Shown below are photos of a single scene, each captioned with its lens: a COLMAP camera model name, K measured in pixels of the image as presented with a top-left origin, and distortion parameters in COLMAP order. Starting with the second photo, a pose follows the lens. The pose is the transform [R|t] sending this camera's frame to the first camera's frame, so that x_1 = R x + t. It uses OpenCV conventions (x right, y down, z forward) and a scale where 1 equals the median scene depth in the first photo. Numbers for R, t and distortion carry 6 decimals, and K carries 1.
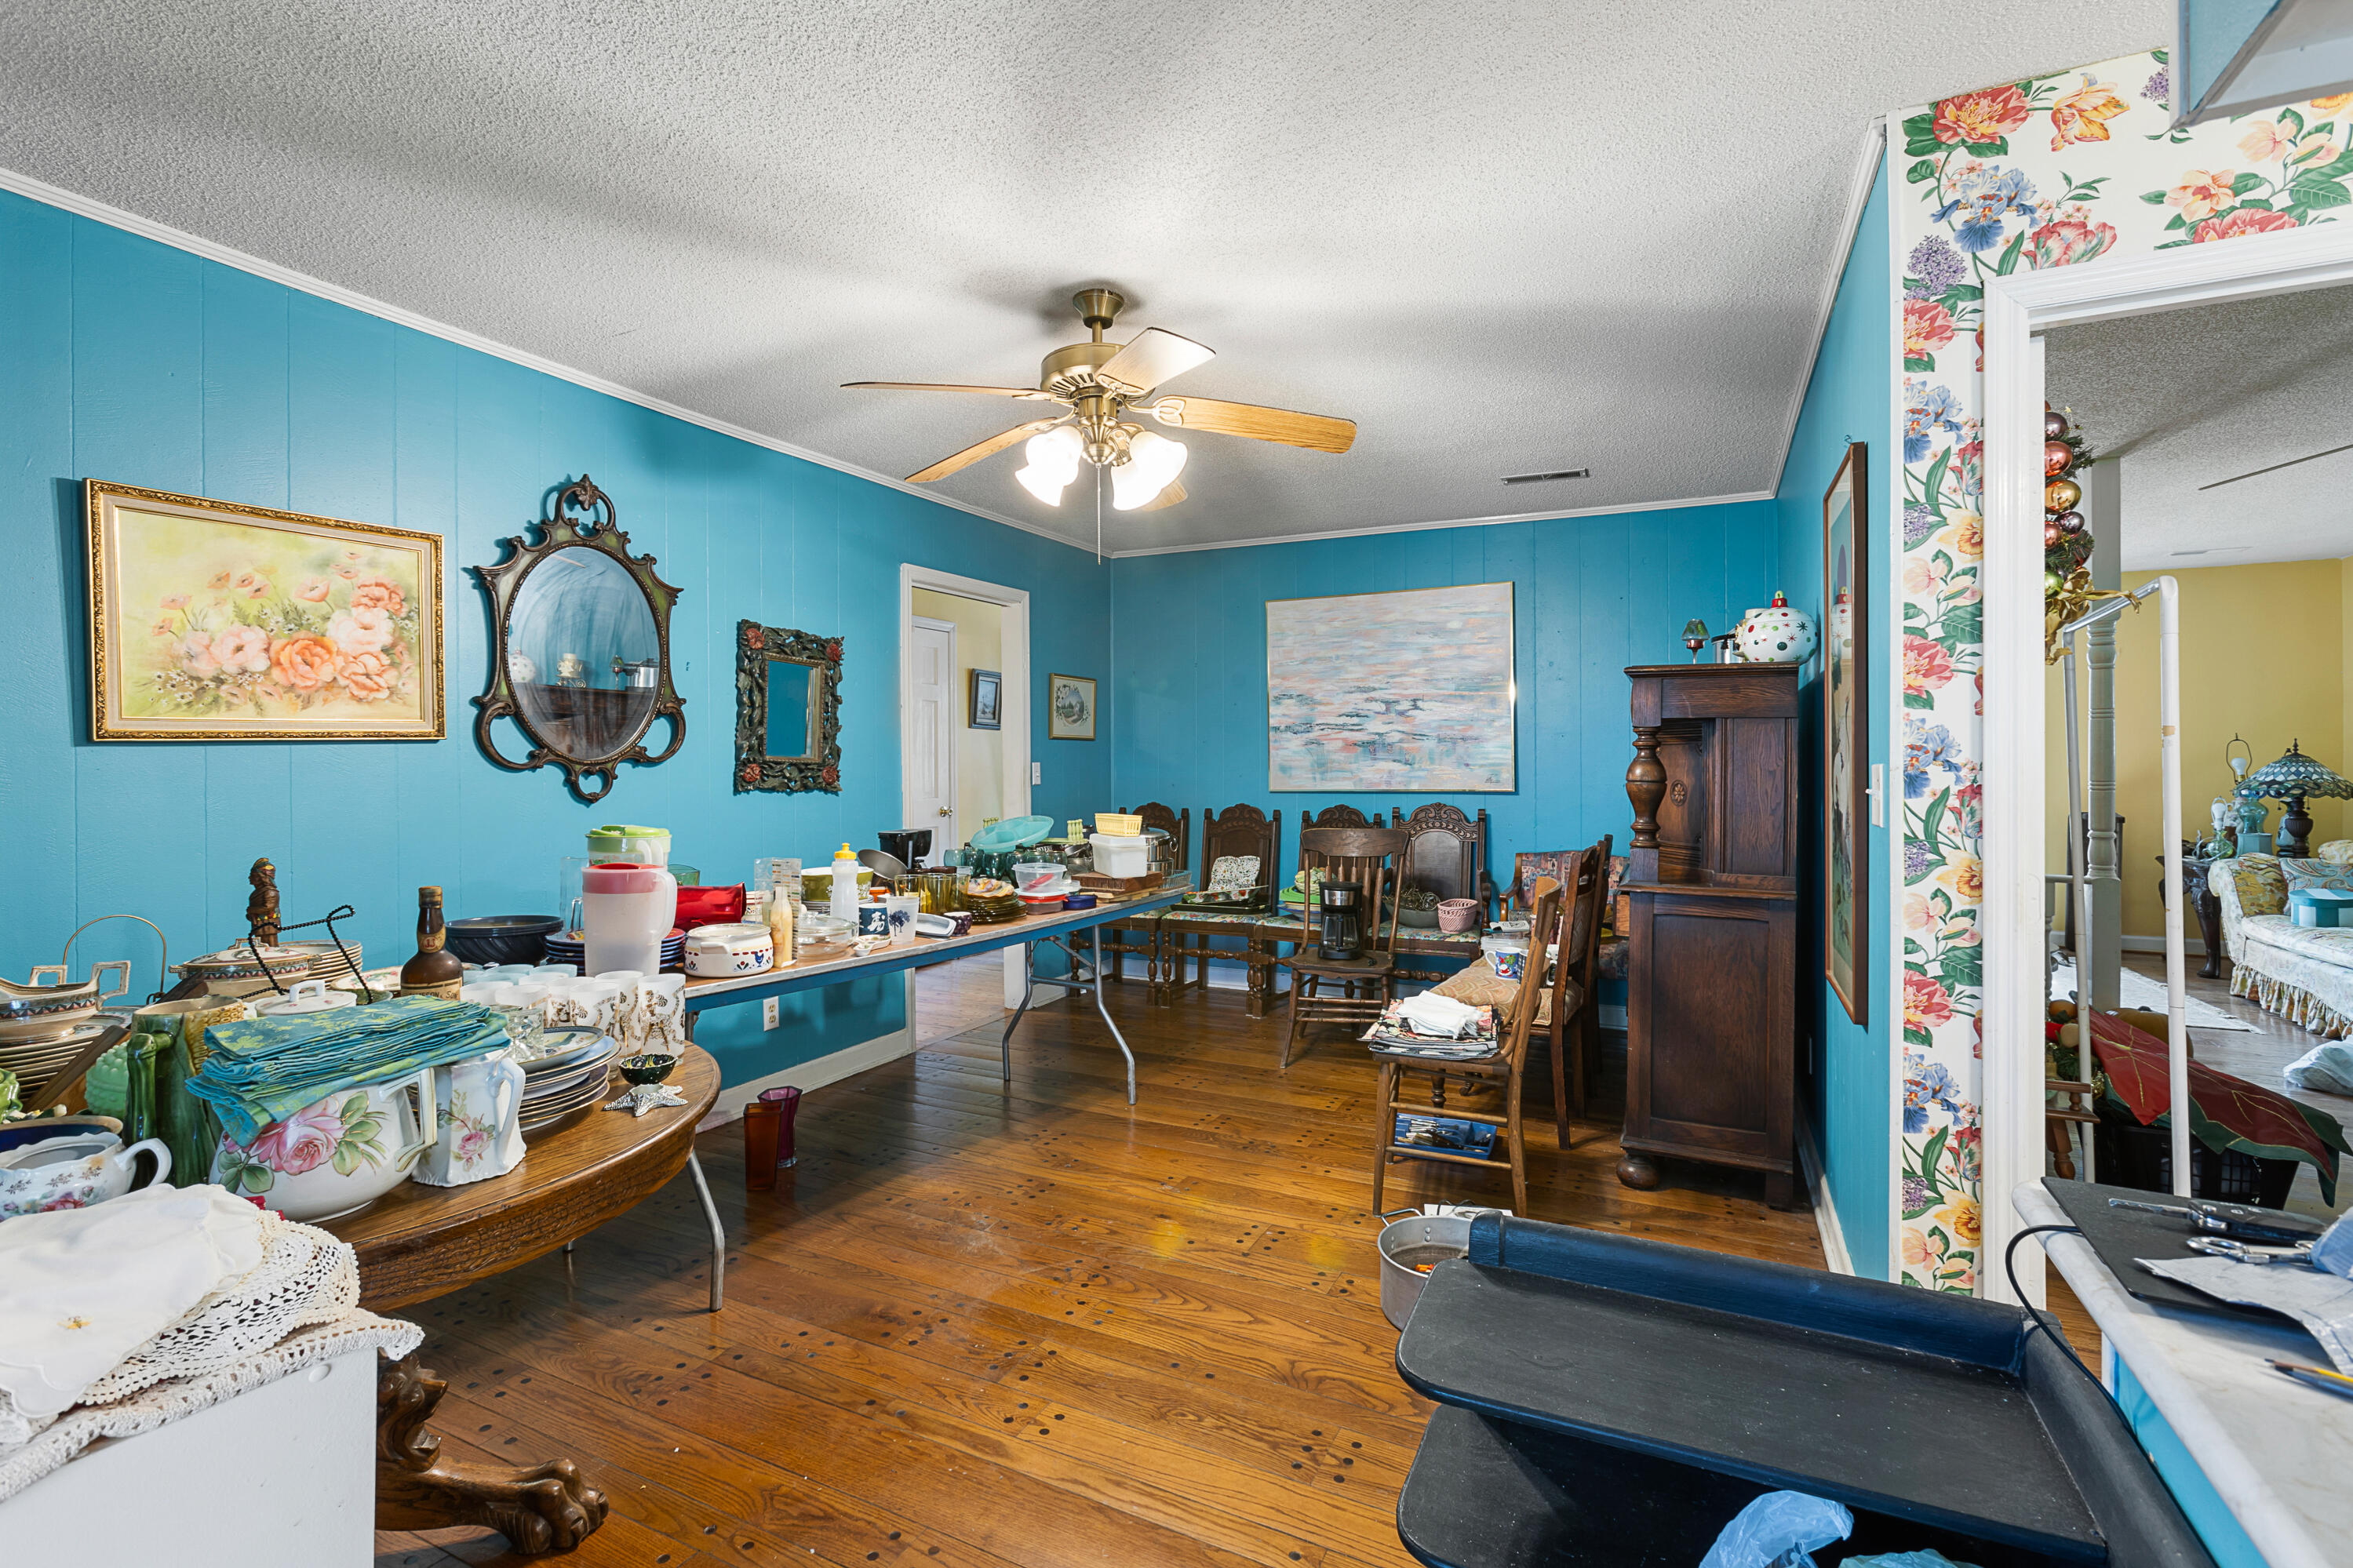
lens RADIAL K [[1063.5, 0, 1160.3], [0, 1063.5, 774.1], [0, 0, 1]] dist [0.002054, 0.001601]
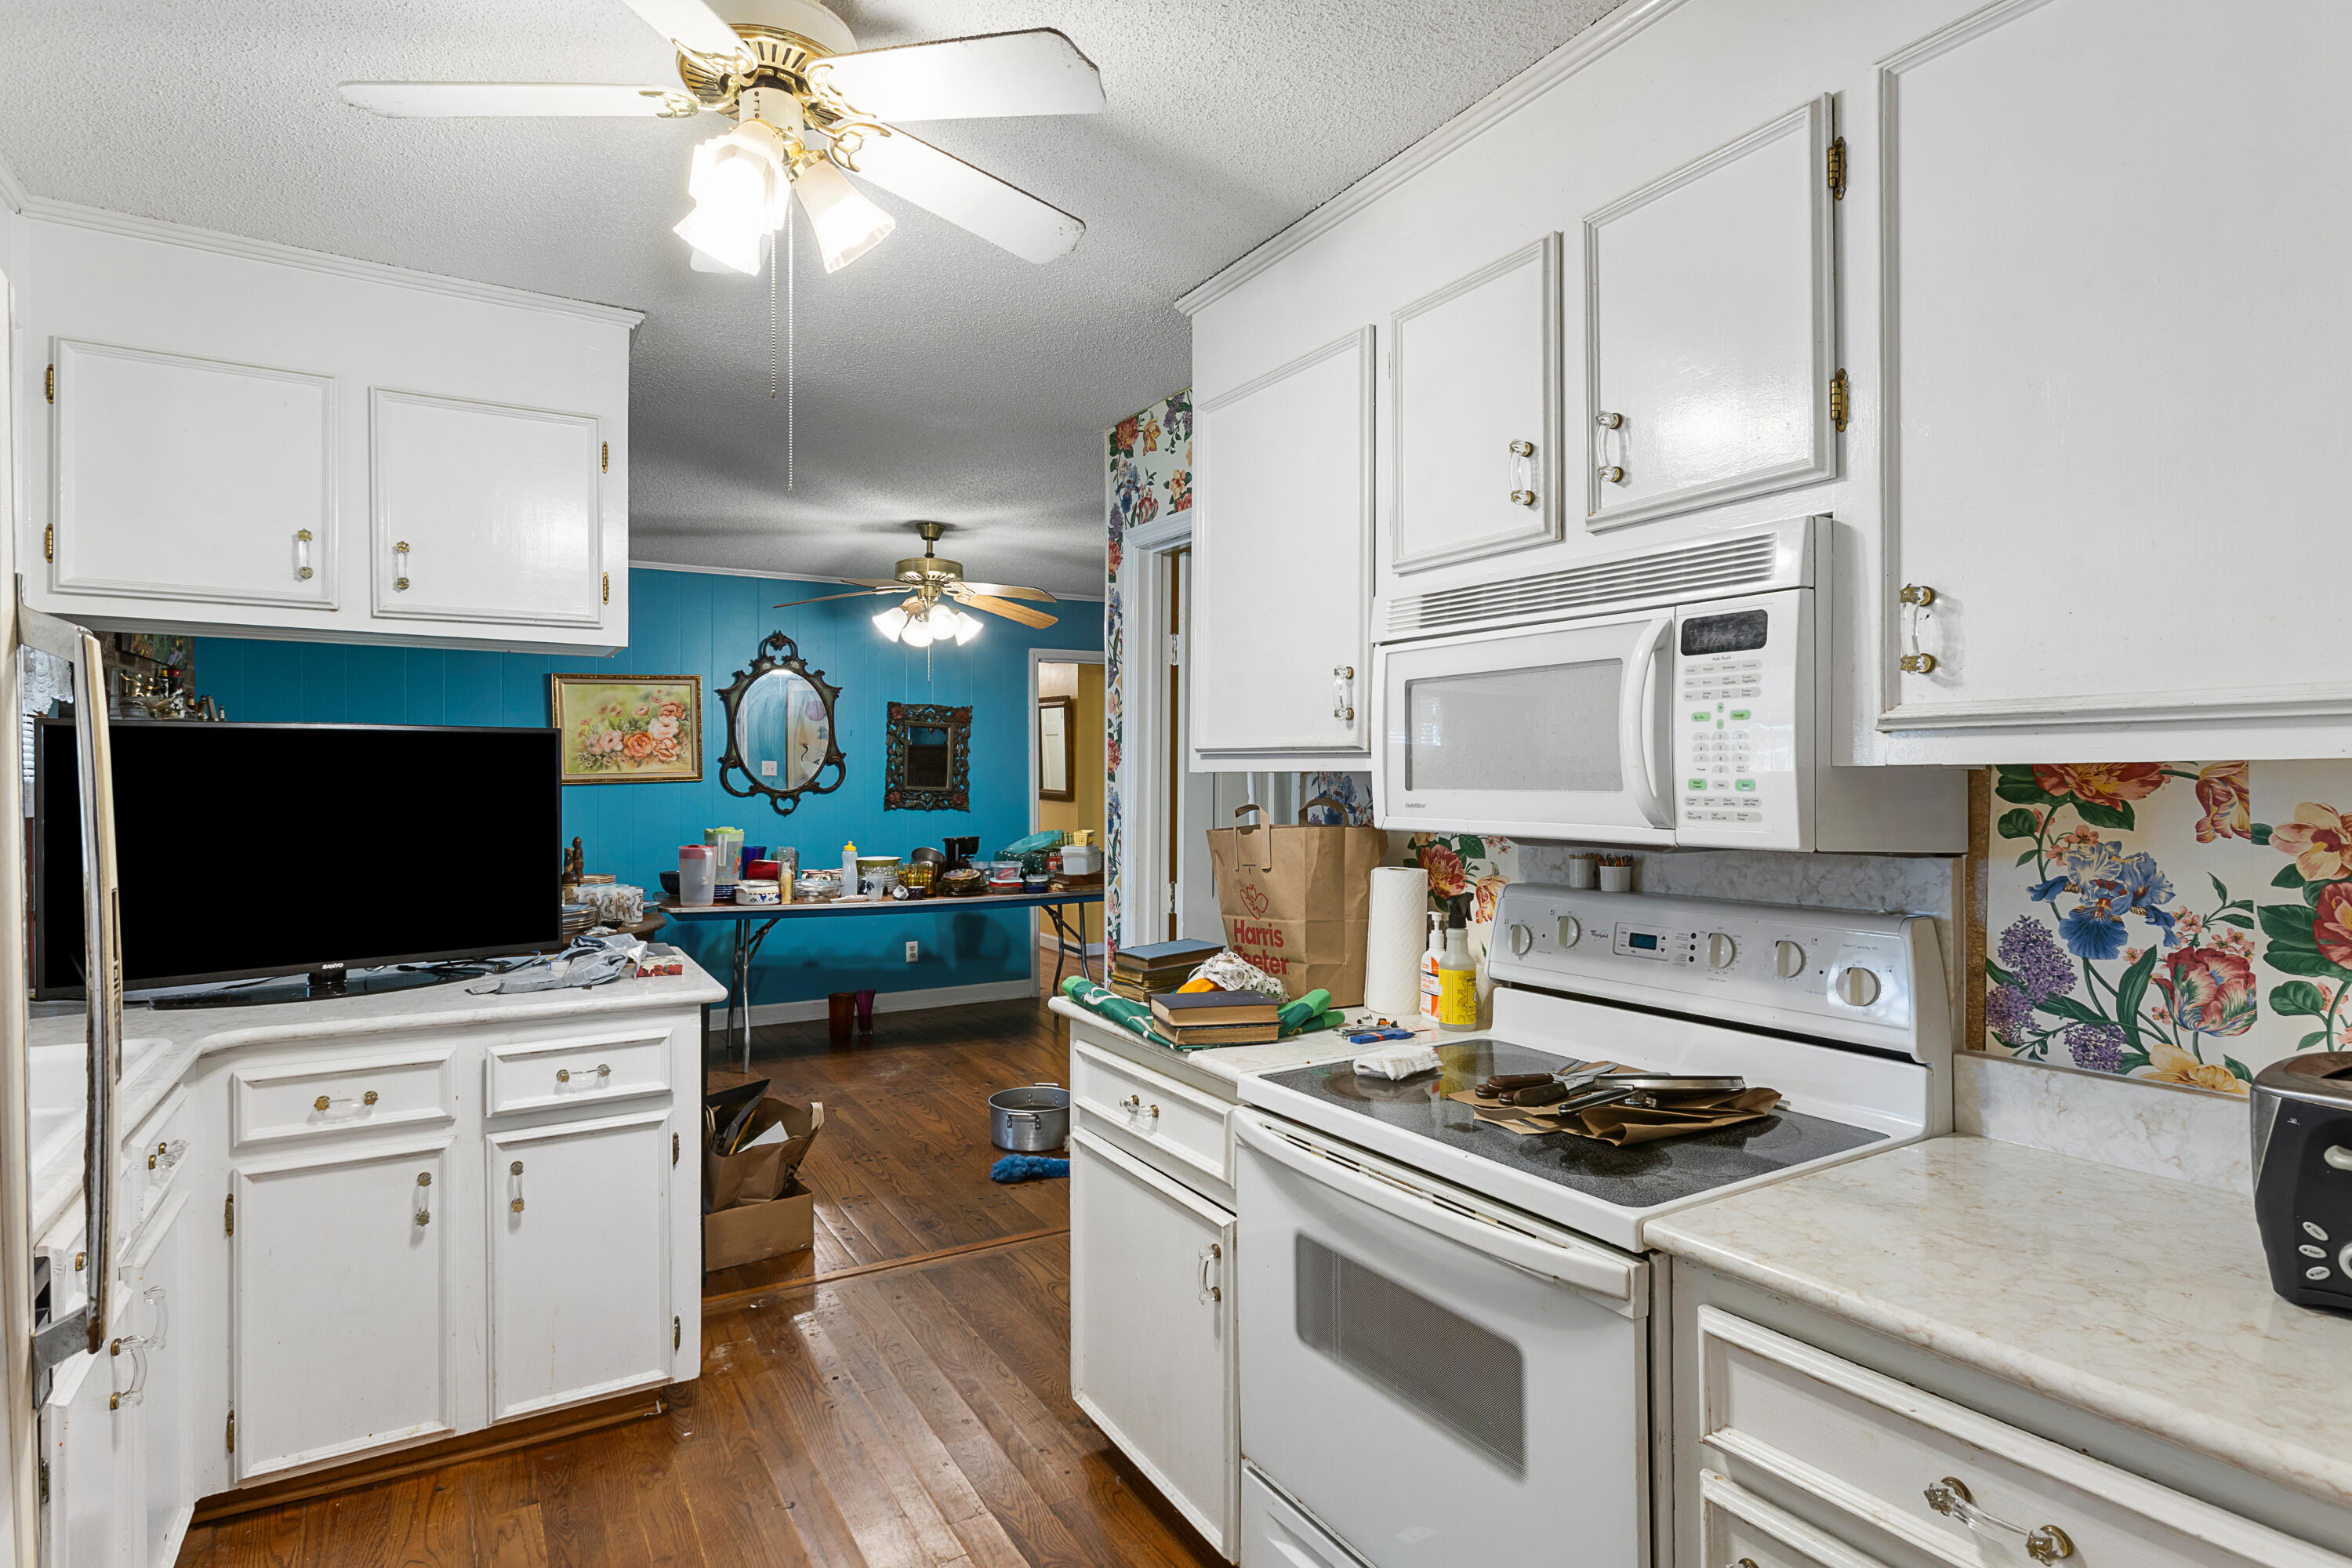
lens RADIAL K [[1225.2, 0, 1172.6], [0, 1225.2, 785.1], [0, 0, 1]] dist [-0.002994, -0.000152]
pose [[0.836622, 0.010541, -0.547680, 1.340575], [-0.008201, 0.999944, 0.006718, -0.048920], [0.547720, -0.001129, 0.836661, -0.420559]]
